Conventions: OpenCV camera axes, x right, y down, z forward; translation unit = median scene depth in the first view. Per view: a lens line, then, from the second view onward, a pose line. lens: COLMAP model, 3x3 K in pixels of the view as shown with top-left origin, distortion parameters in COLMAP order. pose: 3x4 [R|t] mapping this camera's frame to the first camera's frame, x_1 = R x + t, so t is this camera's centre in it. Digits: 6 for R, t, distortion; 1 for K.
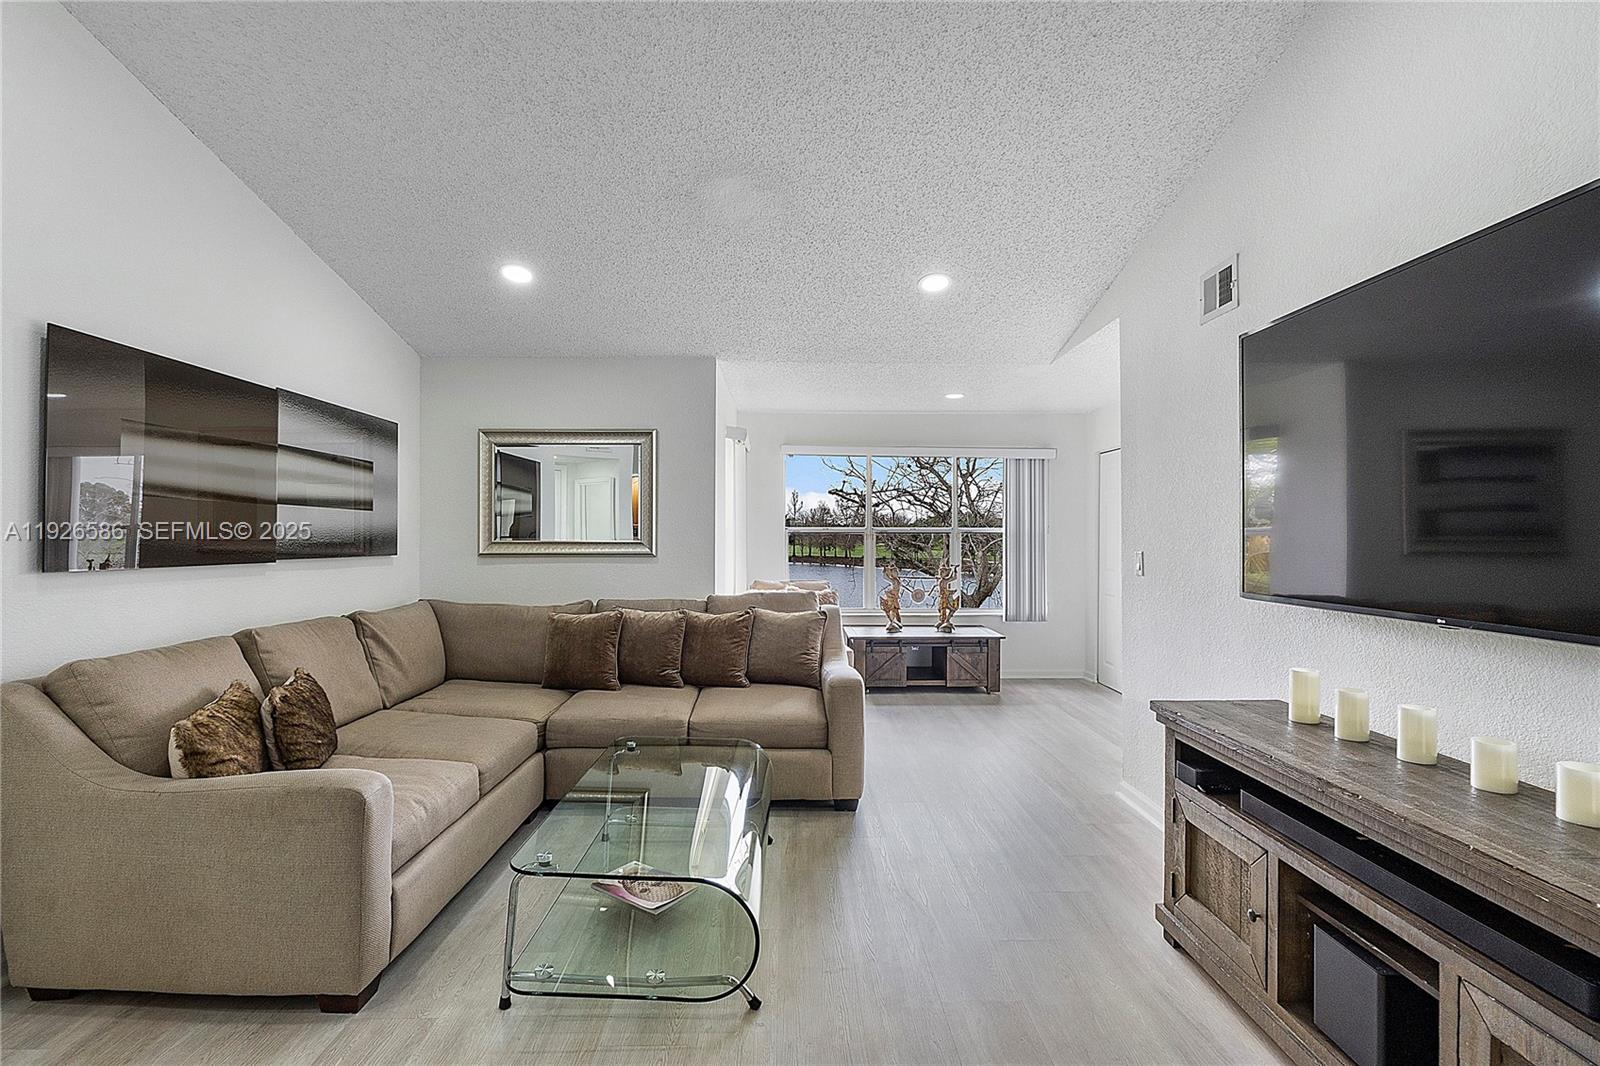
lens RADIAL K [[743.0, 0, 800.0], [0, 743.0, 533.0], [0, 0, 1]] dist [-0.008107, -0.000720]
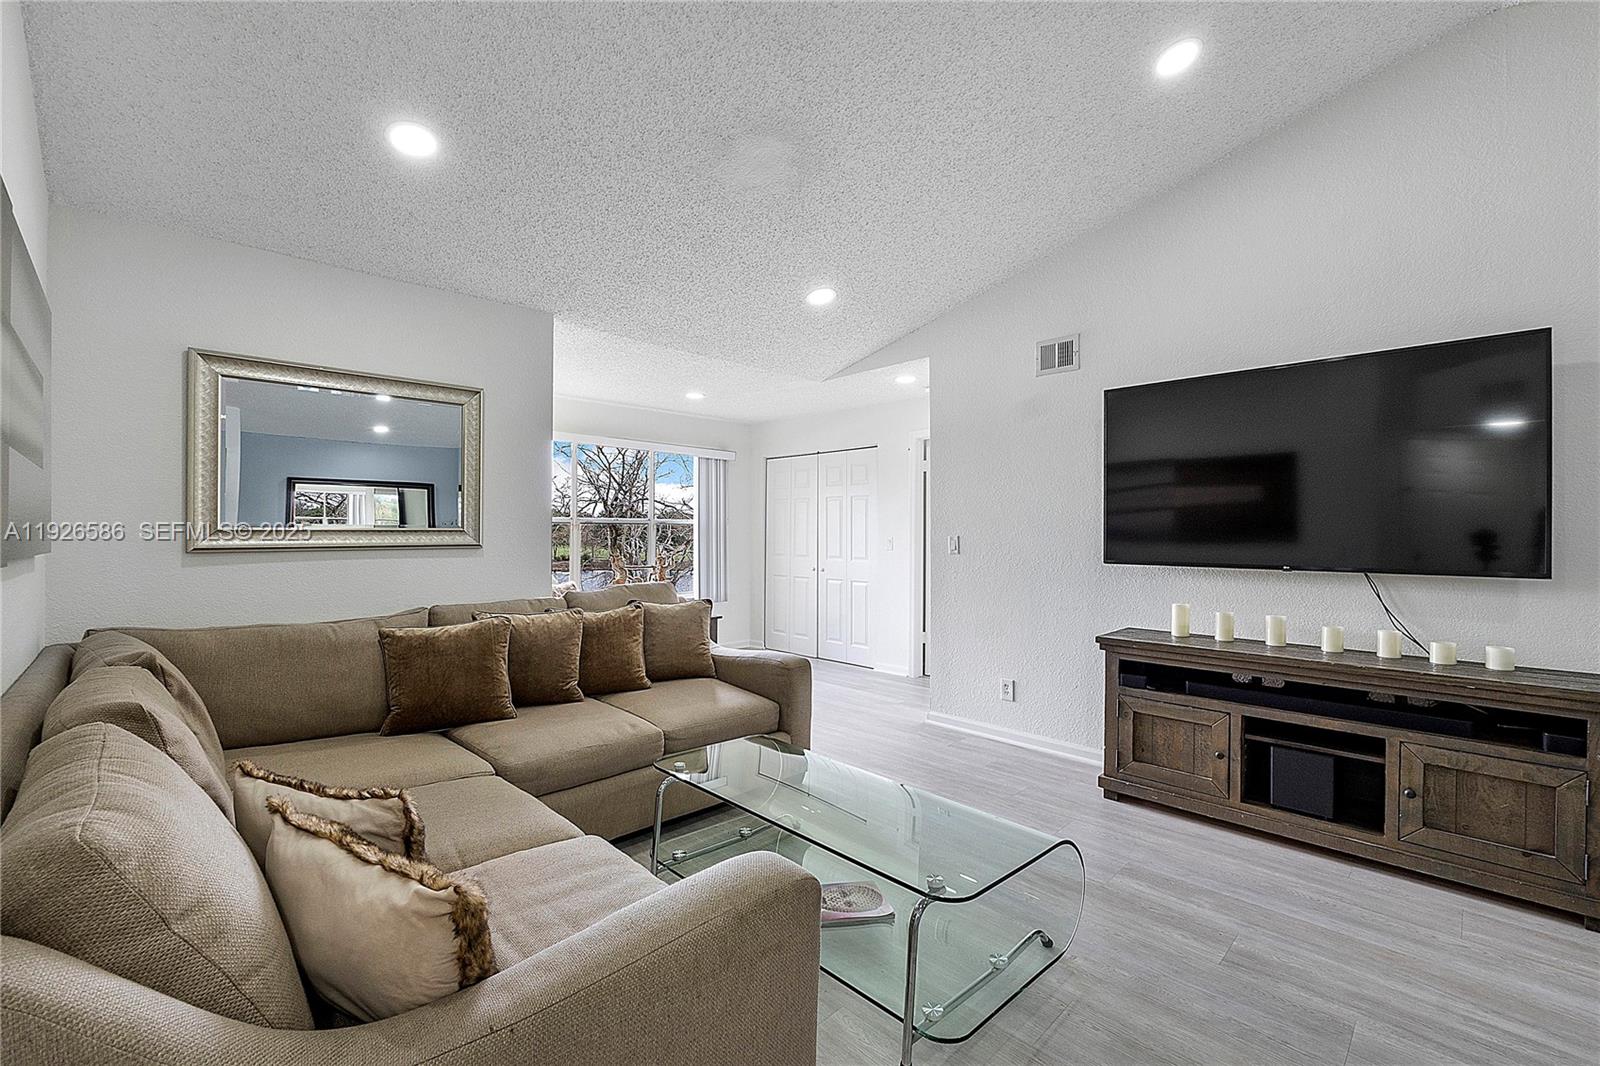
lens RADIAL K [[675.5, 0, 800.0], [0, 675.5, 533.0], [0, 0, 1]] dist [-0.004923, -0.000720]
pose [[0.723454, -0.001041, 0.690371, -0.509439], [-0.003011, 0.999985, 0.004663, 0.012775], [-0.690366, -0.005453, 0.723440, 0.272041]]
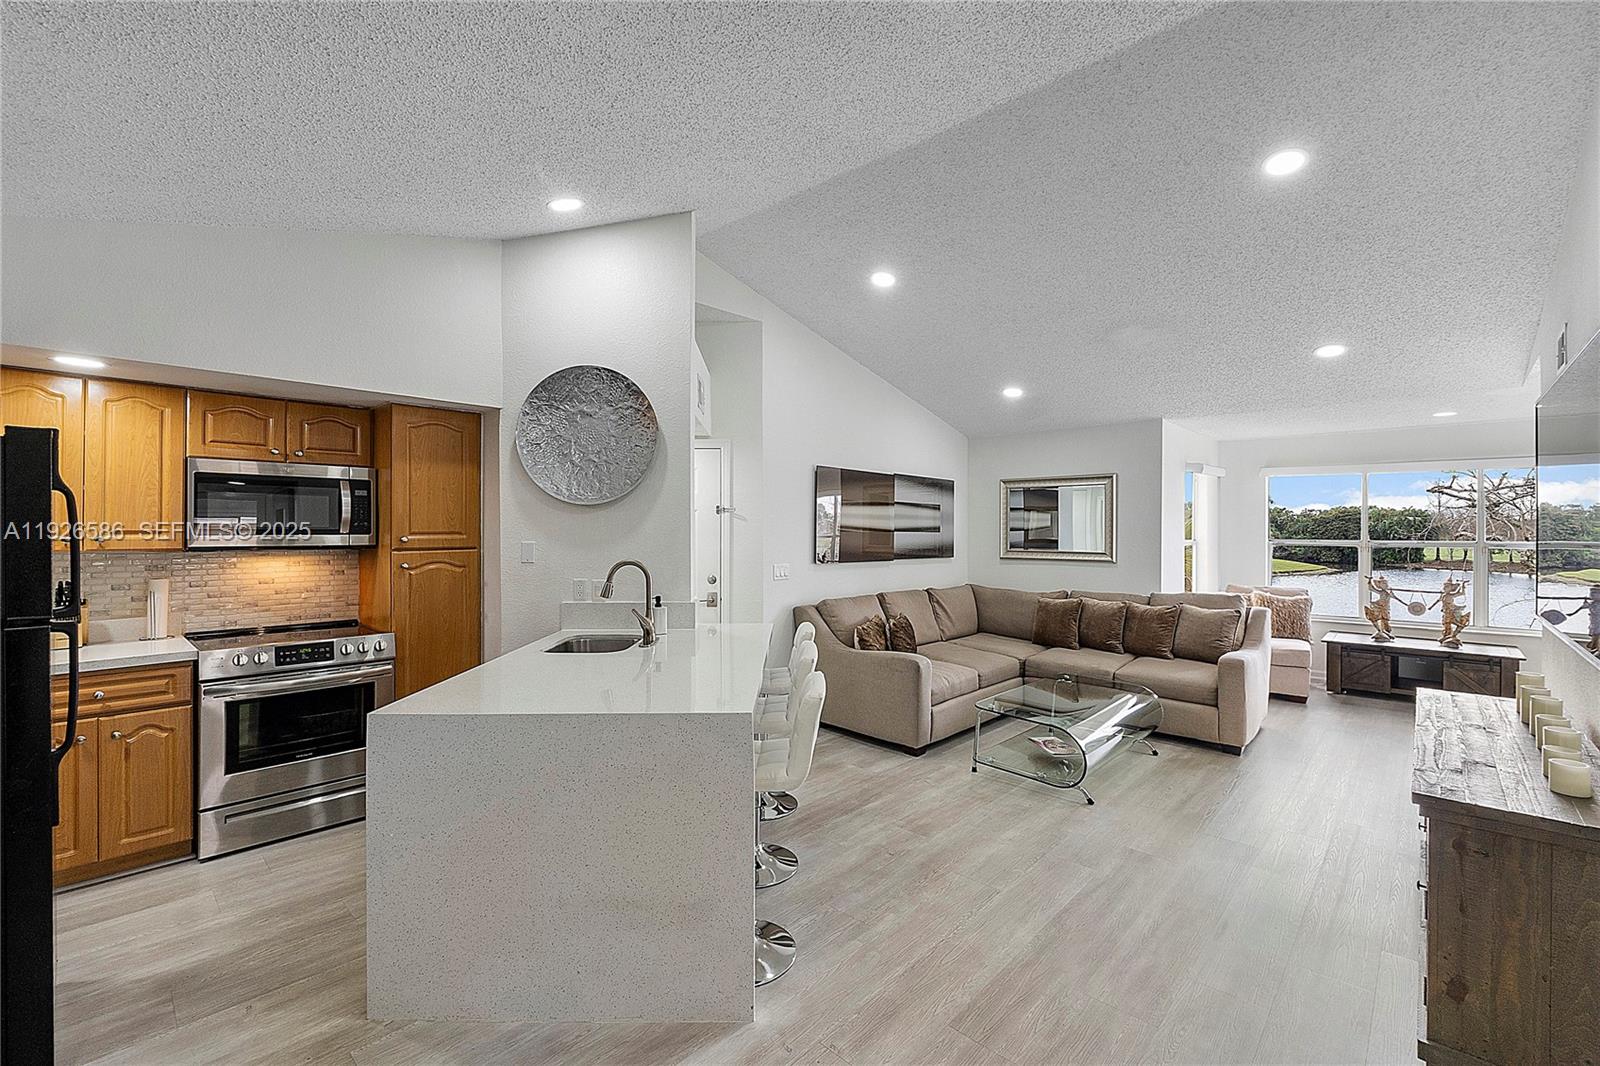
lens RADIAL K [[675.5, 0, 800.0], [0, 675.5, 533.0], [0, 0, 1]] dist [-0.004923, -0.000720]
pose [[0.715986, 0.003725, -0.698105, 0.312608], [-0.001382, 0.999991, 0.003918, -0.034453], [0.698114, -0.001840, 0.715985, -0.393803]]
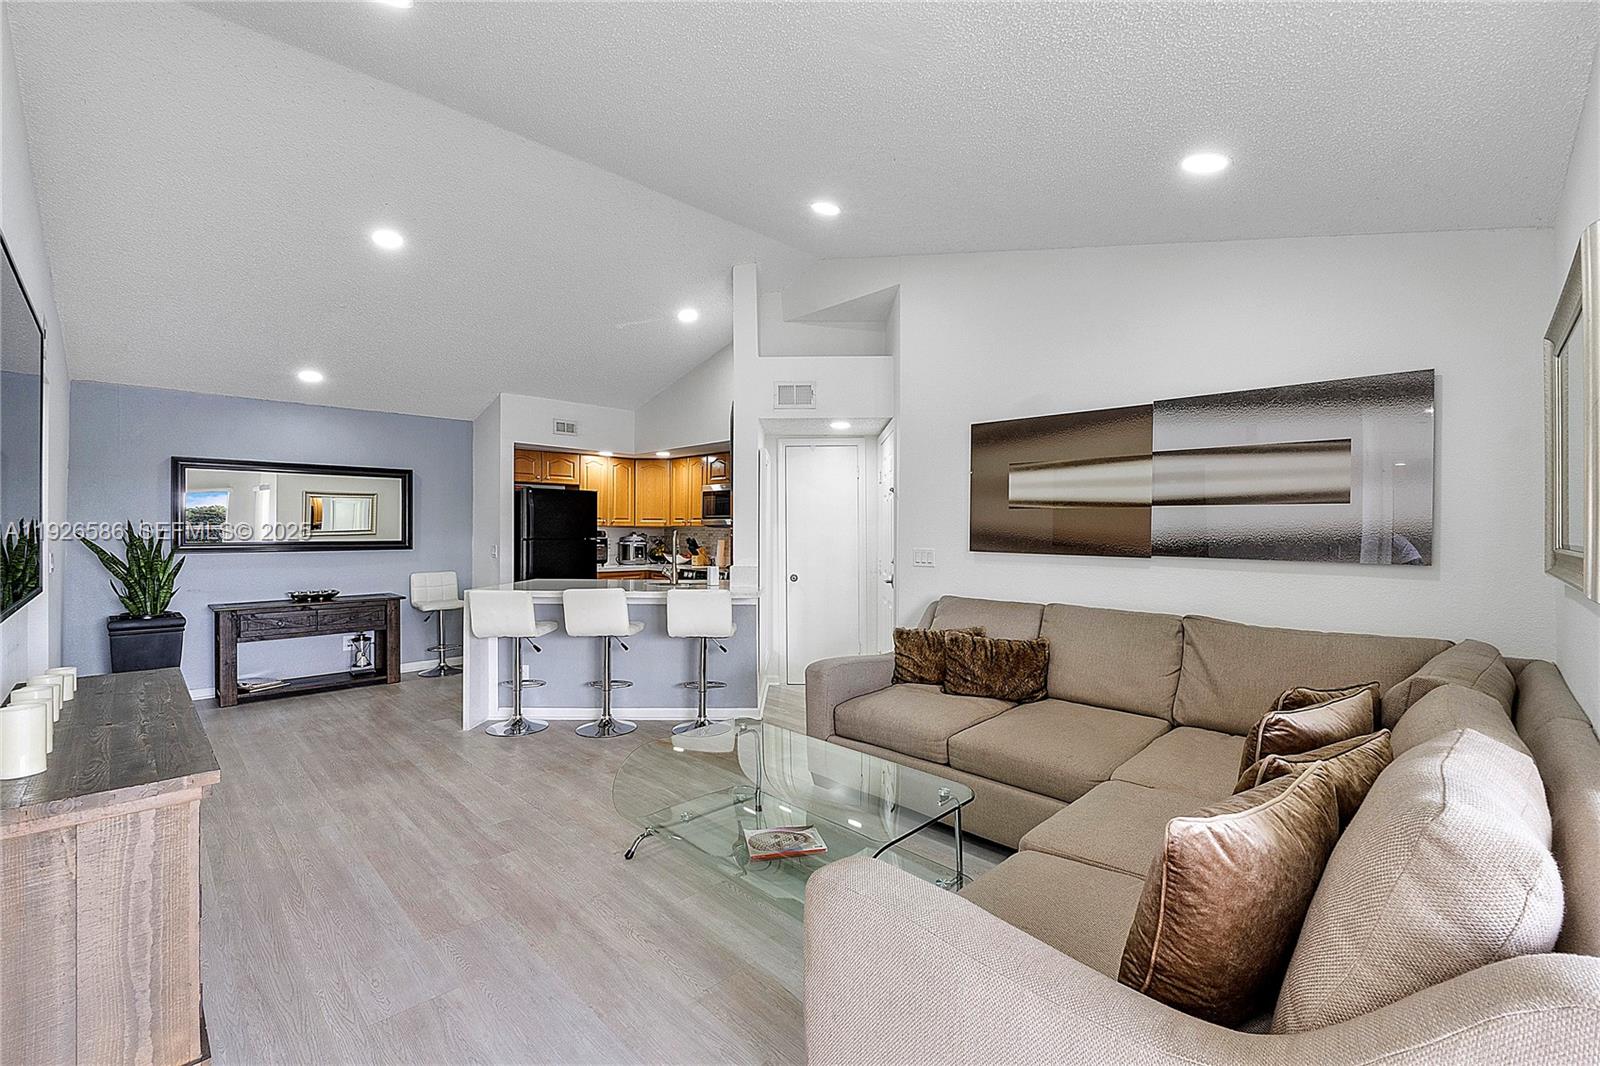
lens RADIAL K [[675.5, 0, 800.0], [0, 675.5, 533.0], [0, 0, 1]] dist [-0.004923, -0.000720]
pose [[-0.721371, -0.000782, -0.692549, 0.309412], [-0.003194, 0.999992, 0.002198, 0.001098], [0.692542, 0.003798, -0.721368, 1.103481]]
